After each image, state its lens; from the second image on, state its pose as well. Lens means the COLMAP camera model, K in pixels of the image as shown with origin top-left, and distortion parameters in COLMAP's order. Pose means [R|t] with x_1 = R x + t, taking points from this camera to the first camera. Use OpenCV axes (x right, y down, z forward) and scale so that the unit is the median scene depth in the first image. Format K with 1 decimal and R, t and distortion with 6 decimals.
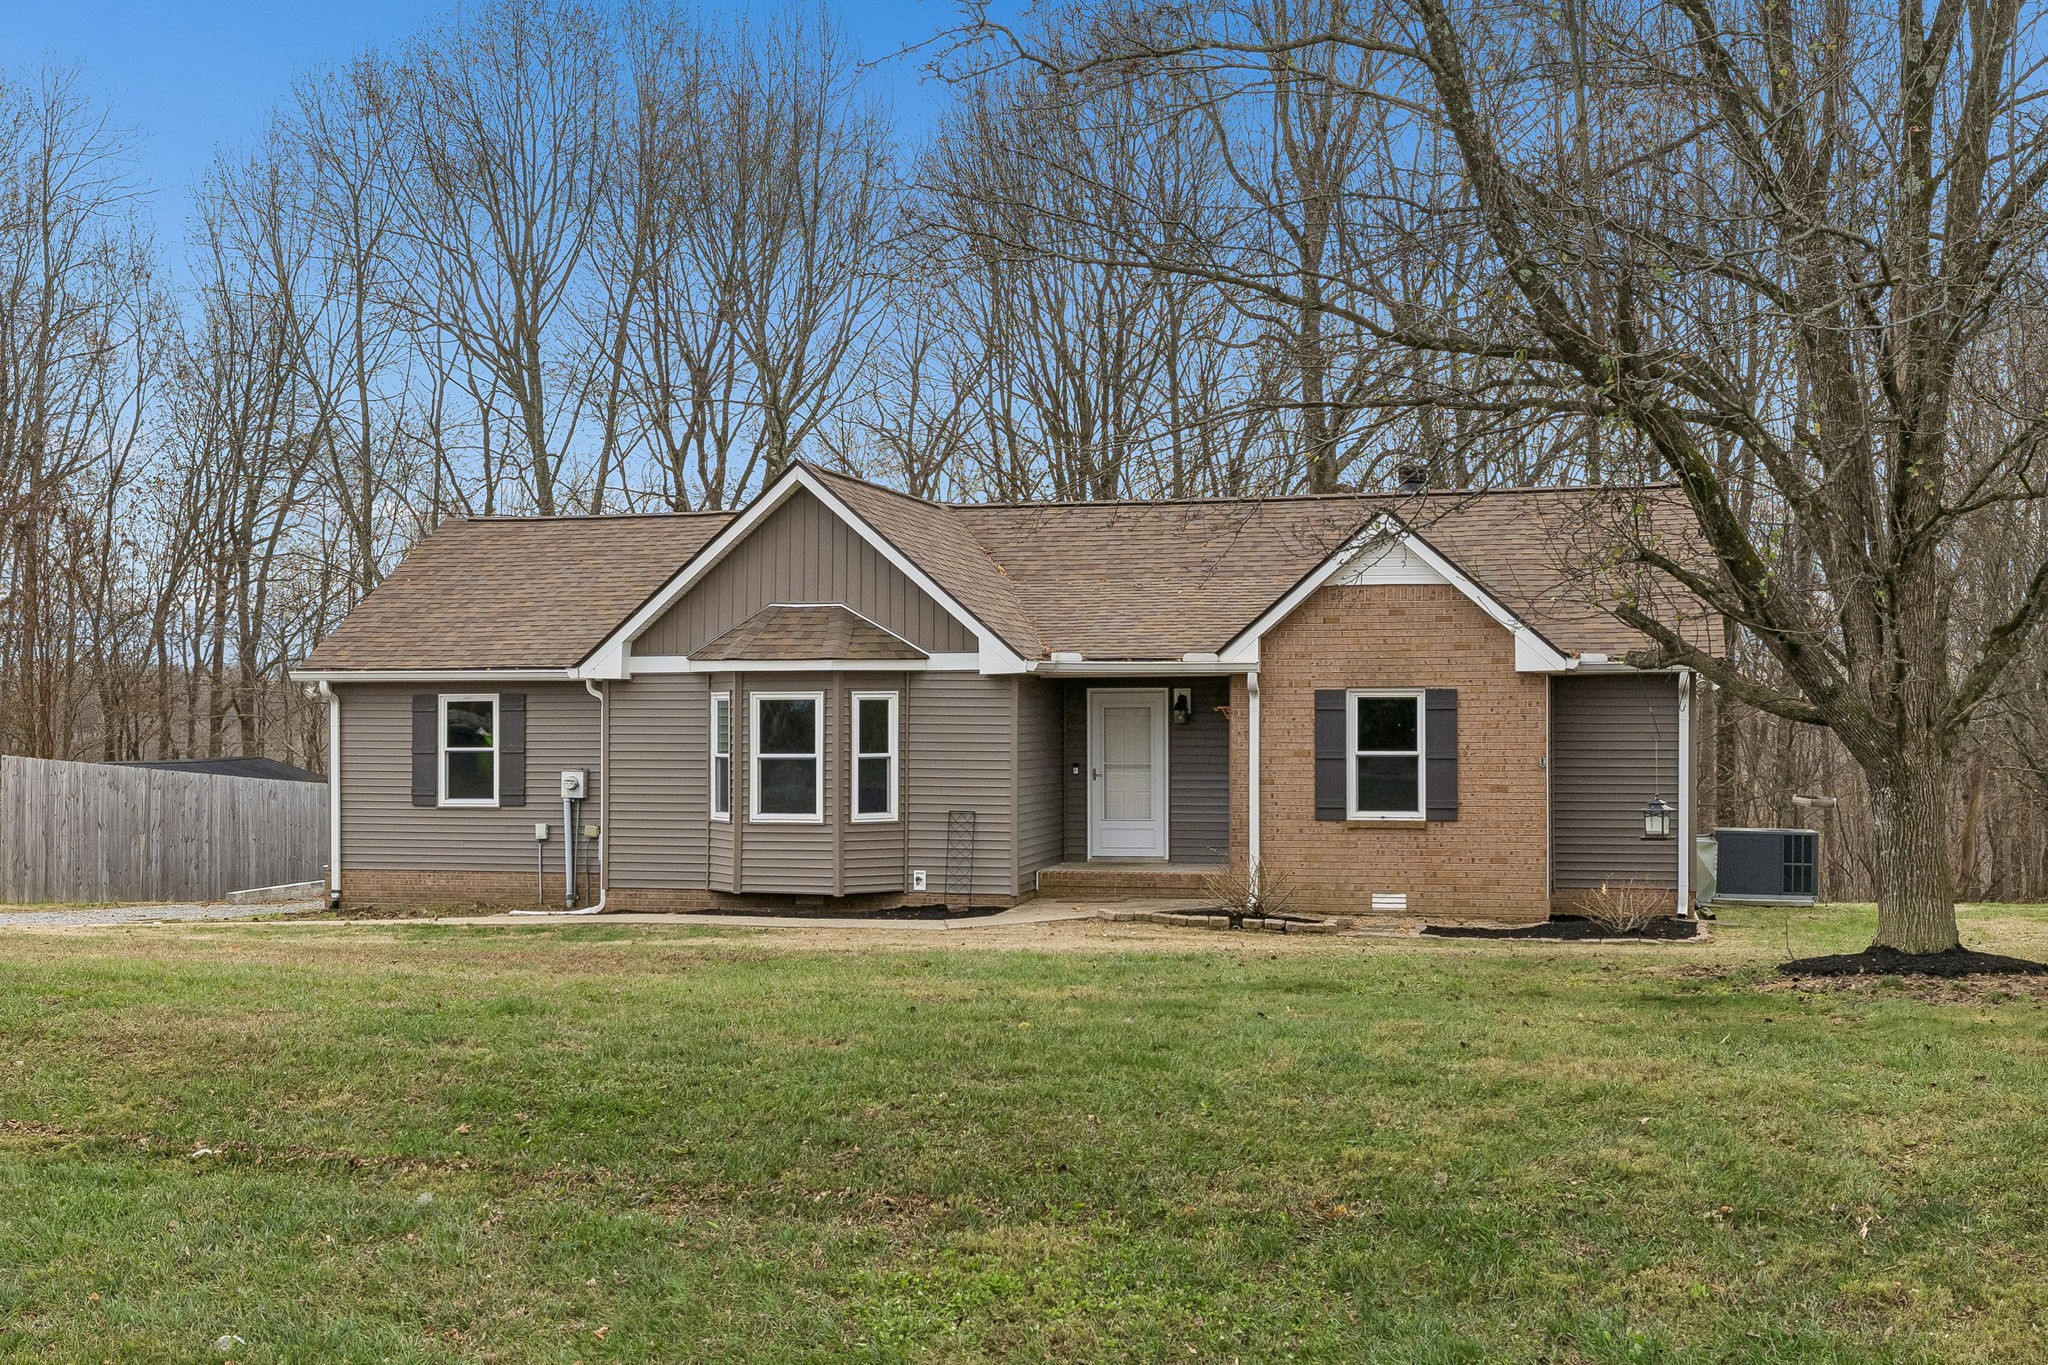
lens RADIAL K [[1842.3, 0, 1029.2], [0, 1842.3, 685.7], [0, 0, 1]] dist [0.008225, -0.000484]
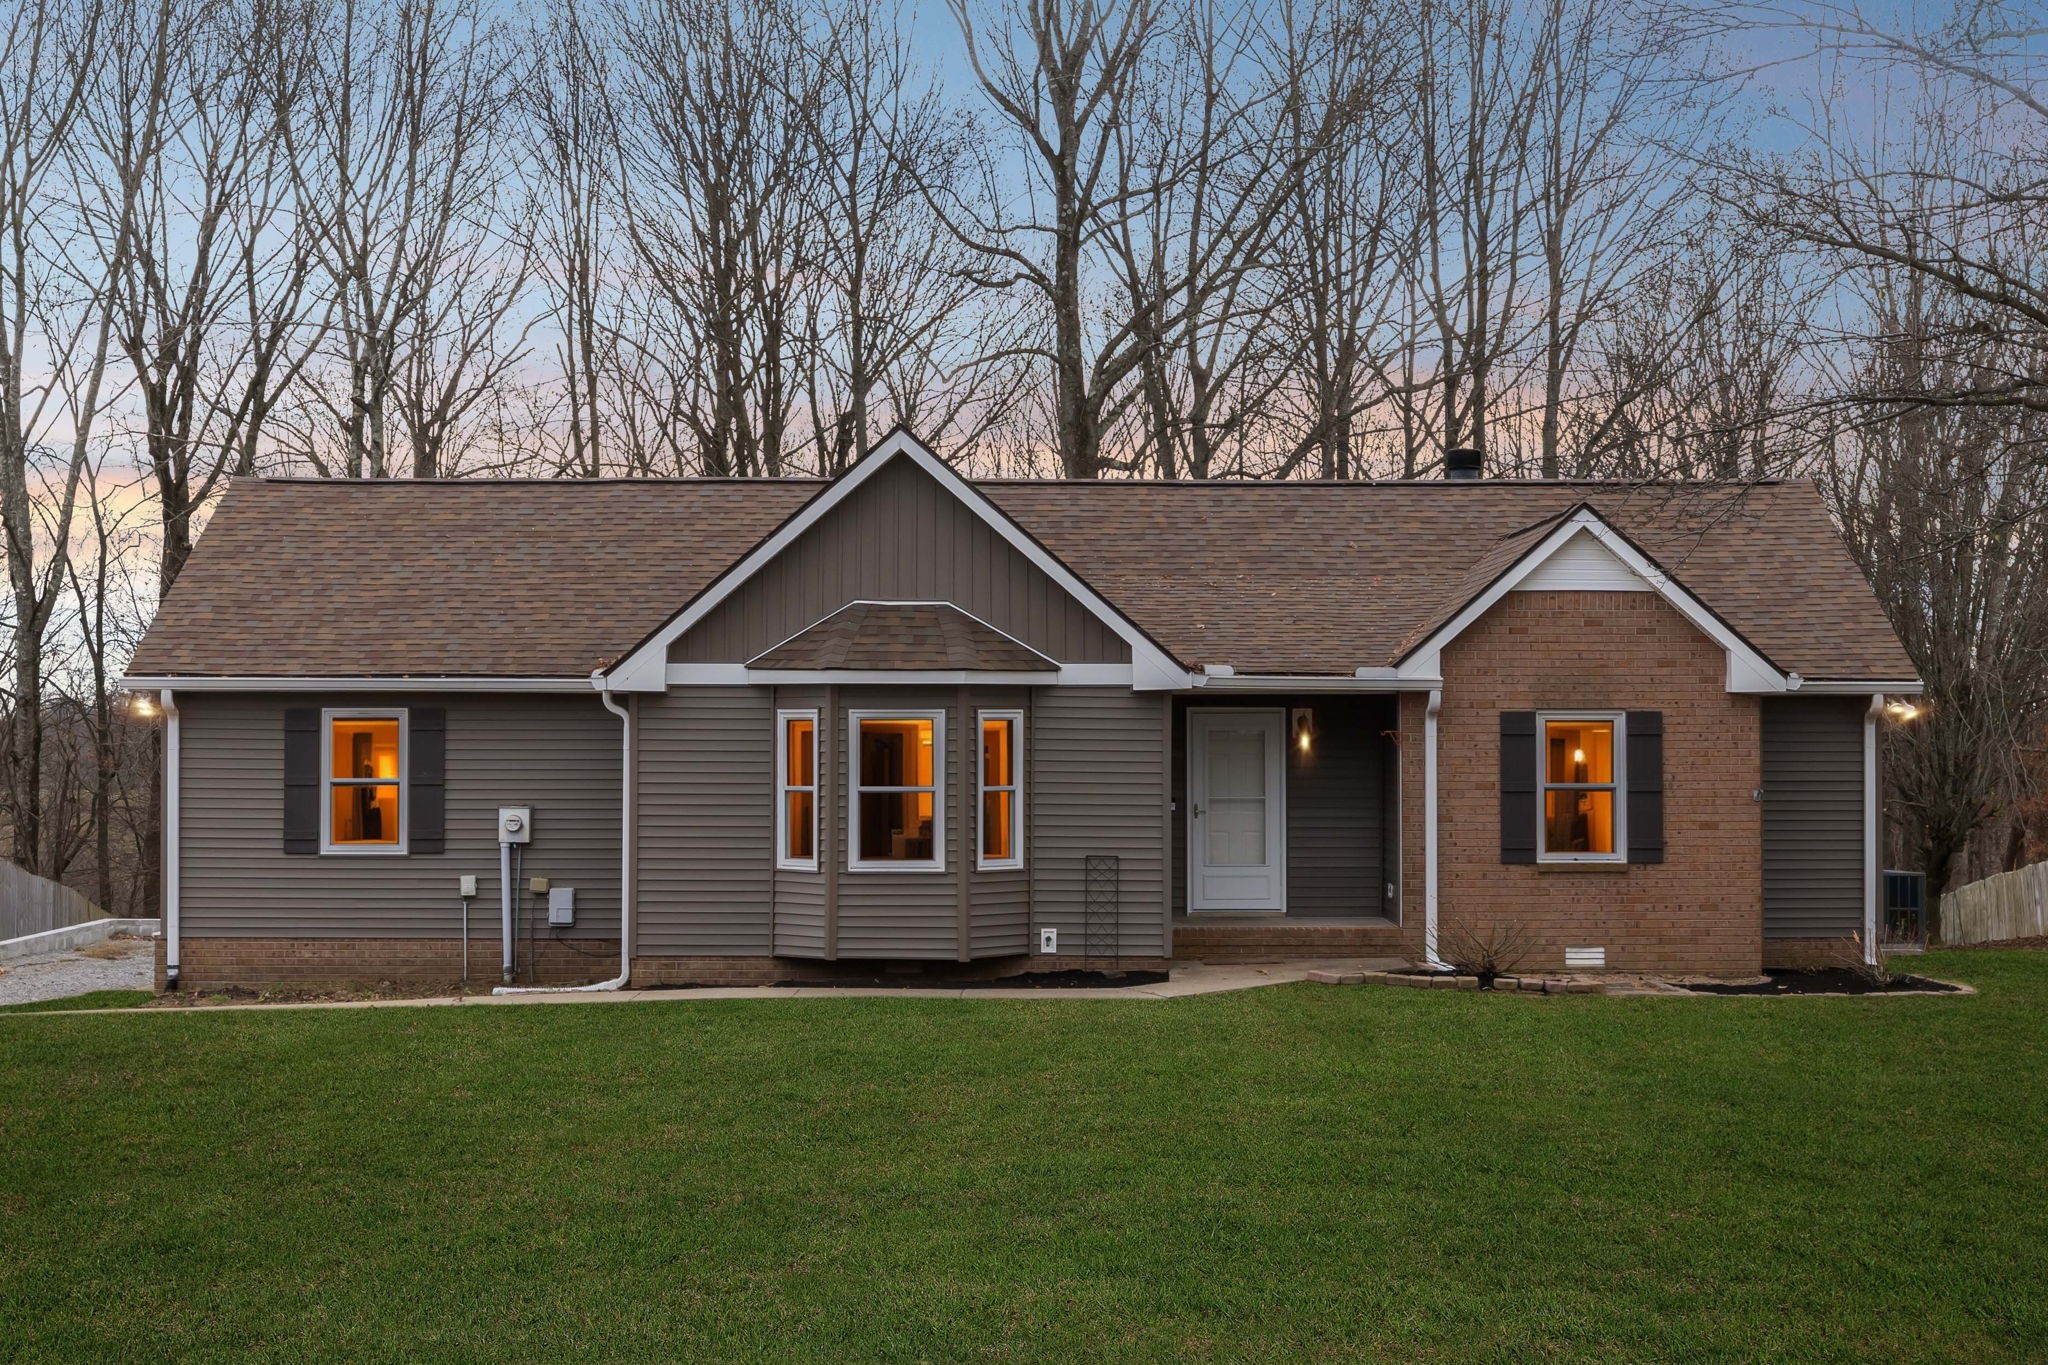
lens RADIAL K [[2313.7, 0, 1021.0], [0, 2313.7, 680.3], [0, 0, 1]] dist [-0.022055, -0.030226]
pose [[0.976898, 0.009464, 0.213498, -0.280416], [-0.007728, 0.999930, -0.008961, -0.000880], [-0.213568, 0.007104, 0.976902, -0.003051]]
